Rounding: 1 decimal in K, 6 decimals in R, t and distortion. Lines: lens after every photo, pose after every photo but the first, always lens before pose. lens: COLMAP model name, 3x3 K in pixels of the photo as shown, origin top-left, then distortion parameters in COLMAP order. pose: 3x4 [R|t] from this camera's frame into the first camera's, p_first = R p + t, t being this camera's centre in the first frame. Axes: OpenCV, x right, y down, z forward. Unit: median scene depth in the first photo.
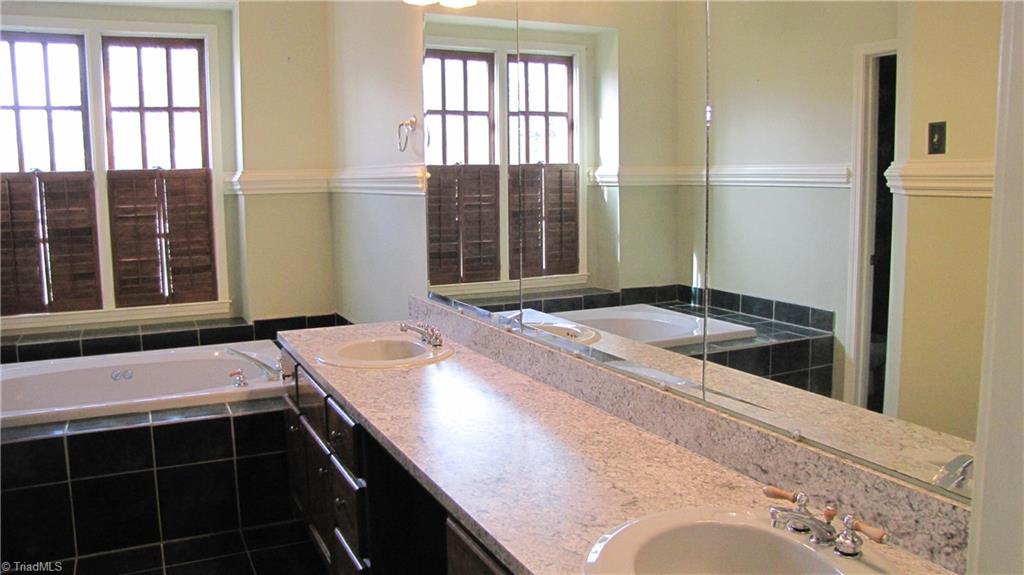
lens RADIAL K [[826.6, 0, 512.0], [0, 826.6, 287.5], [0, 0, 1]] dist [-0.183616, 0.157138]
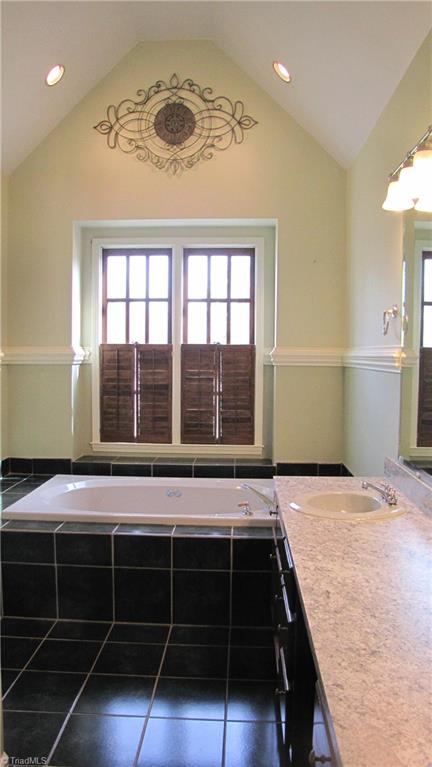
lens RADIAL K [[619.1, 0, 213.7], [0, 619.1, 400.5], [0, 0, 1]] dist [-0.183616, 0.157138]
pose [[0.873565, 0.054969, -0.483593, 0.066054], [-0.081654, 0.996071, -0.034278, -0.017220], [0.479809, 0.069432, 0.874621, 0.090533]]
